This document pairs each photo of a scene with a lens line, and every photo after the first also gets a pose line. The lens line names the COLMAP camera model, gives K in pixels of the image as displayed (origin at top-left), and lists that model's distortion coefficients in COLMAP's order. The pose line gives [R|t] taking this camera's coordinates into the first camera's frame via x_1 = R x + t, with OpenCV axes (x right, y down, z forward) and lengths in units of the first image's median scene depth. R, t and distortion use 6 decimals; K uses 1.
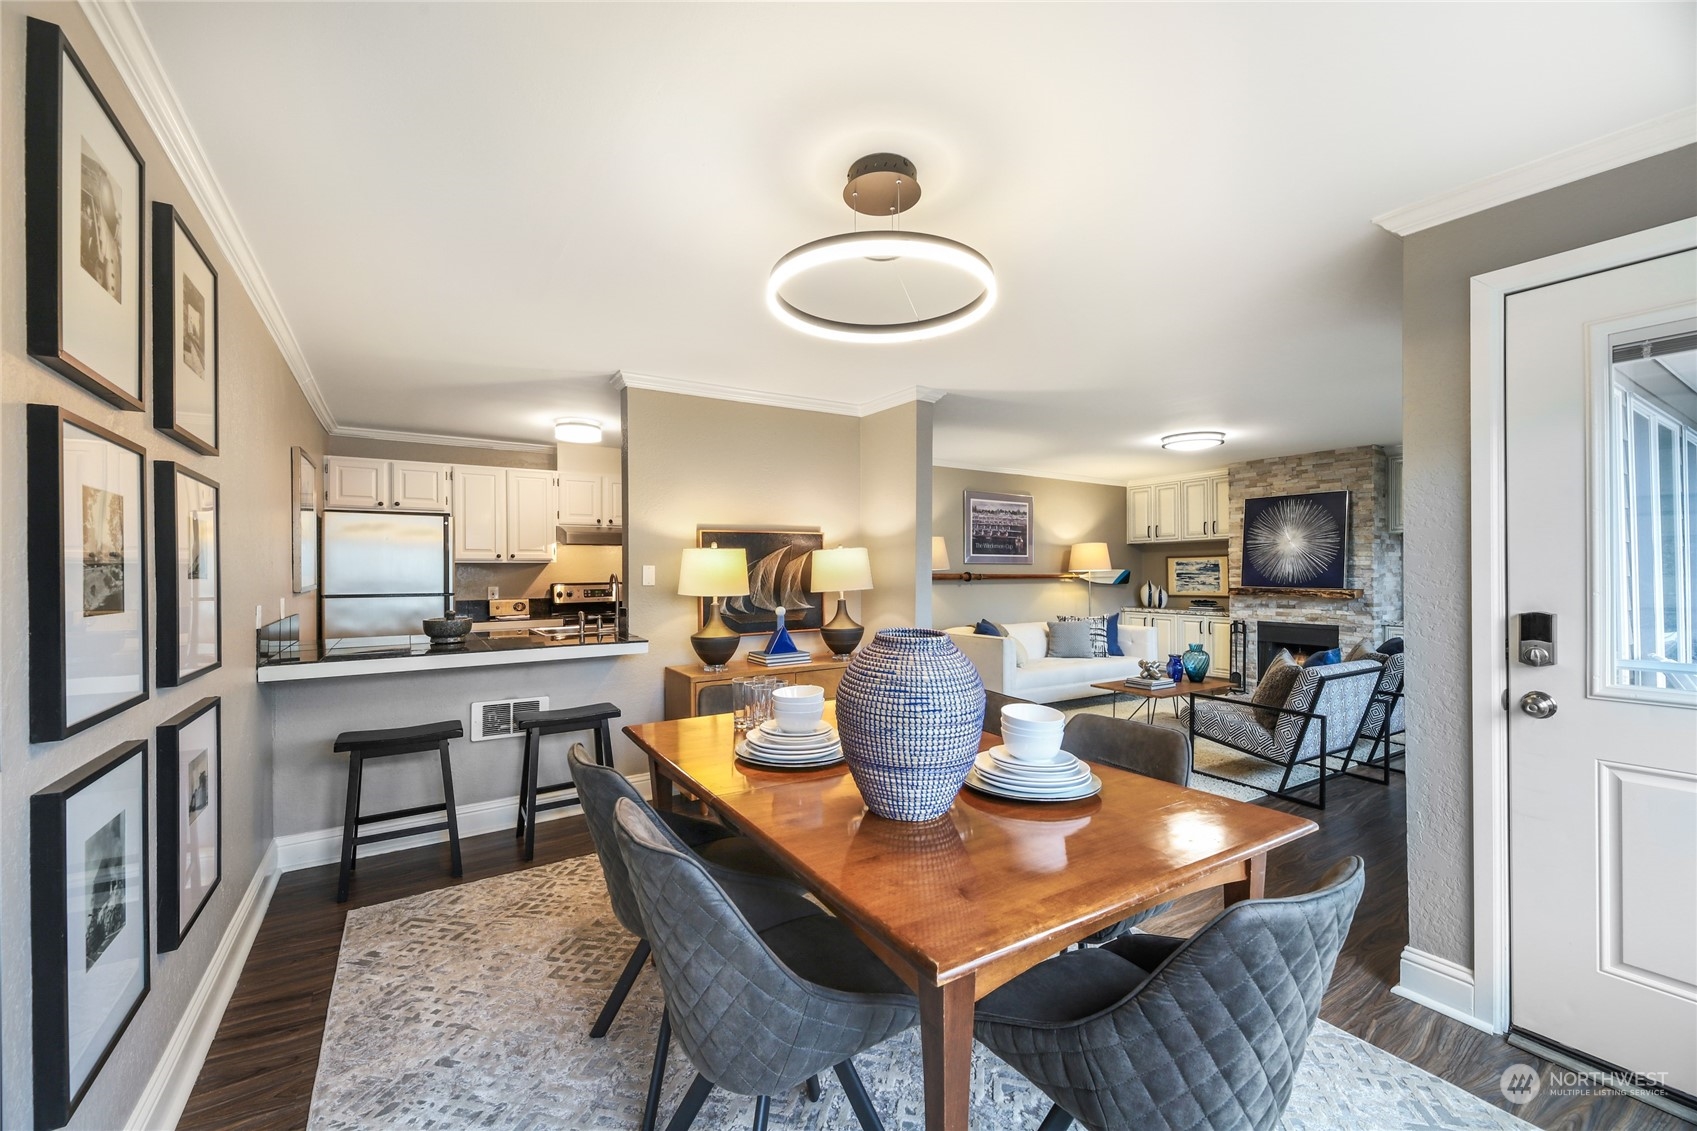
lens RADIAL K [[685.8, 0, 847.4], [0, 685.8, 571.9], [0, 0, 1]] dist [0.002344, -0.006149]
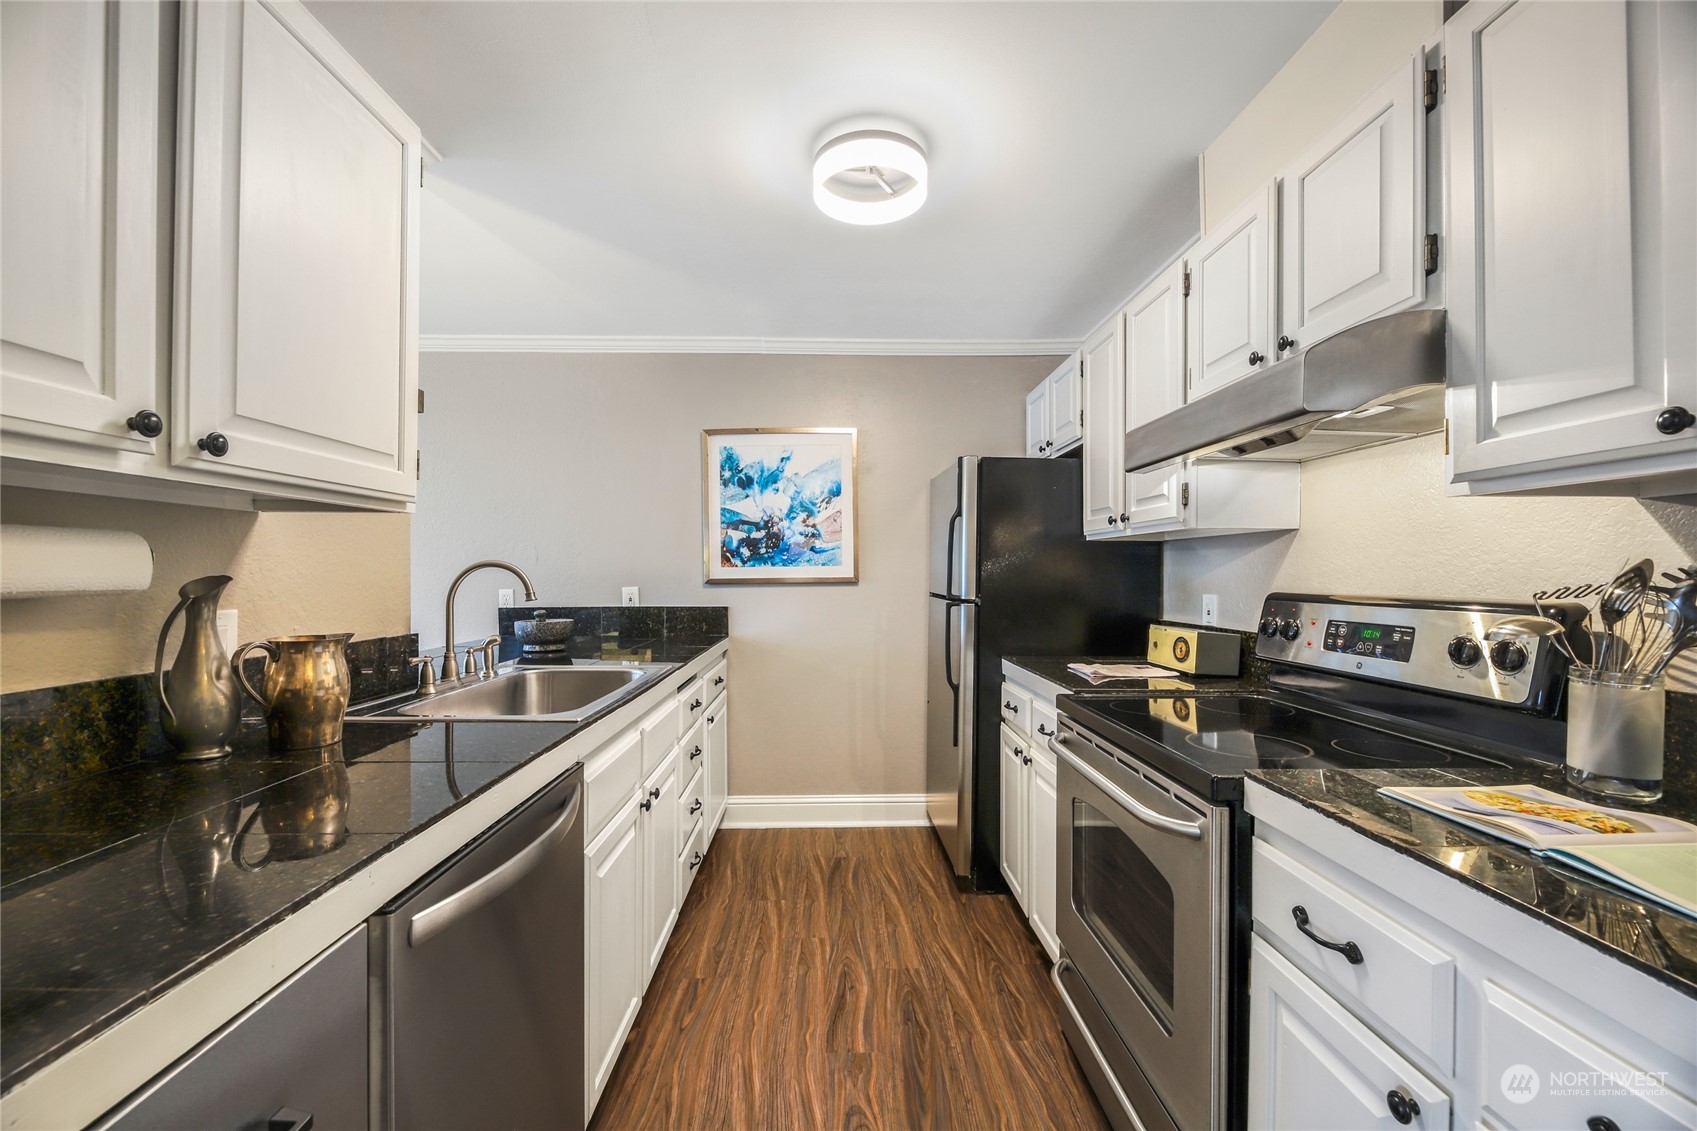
lens RADIAL K [[685.8, 0, 847.4], [0, 685.8, 571.9], [0, 0, 1]] dist [0.002344, -0.006149]
pose [[-0.524418, 0.005453, -0.851444, -0.062914], [-0.000458, 0.999978, 0.006686, 0.005820], [0.851461, 0.003896, -0.524403, 1.056102]]
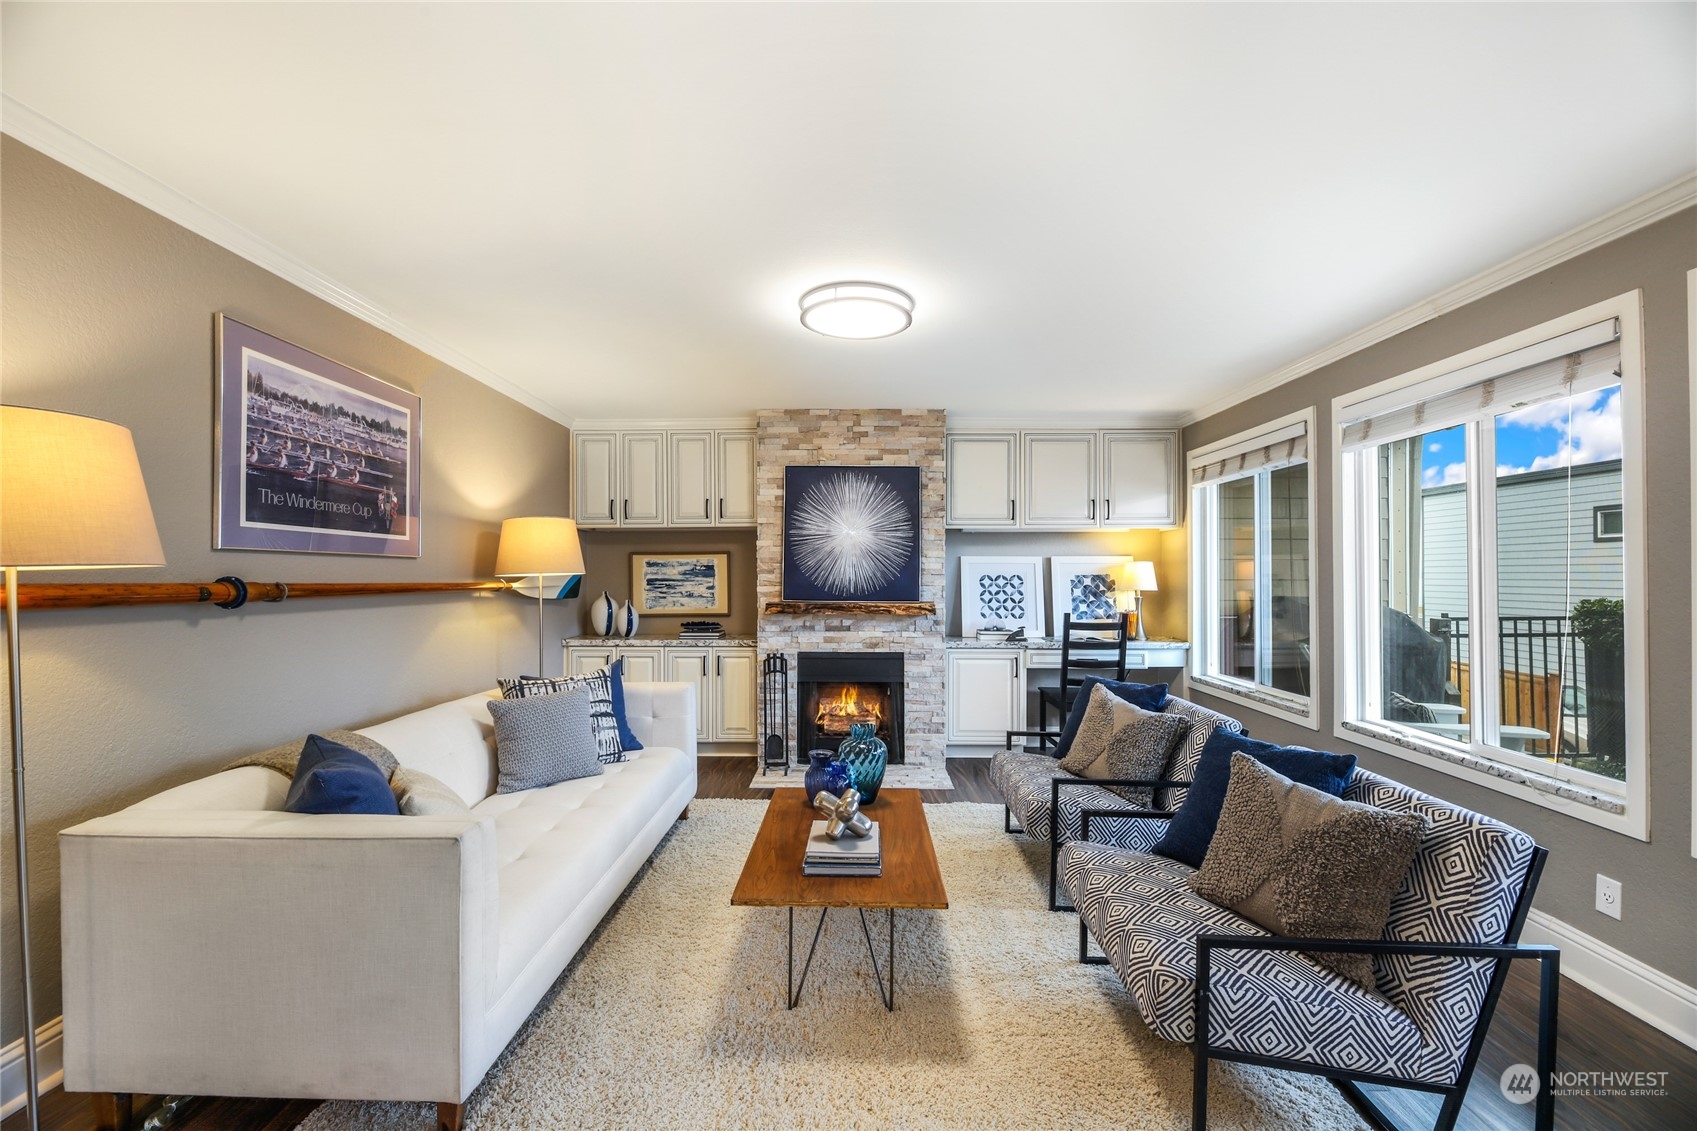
lens RADIAL K [[685.8, 0, 847.4], [0, 685.8, 571.9], [0, 0, 1]] dist [0.002344, -0.006149]
pose [[0.562665, 0.008854, 0.826637, 0.096791], [-0.003850, 0.999960, -0.008090, -0.000623], [-0.826676, 0.001369, 0.562677, 0.746189]]
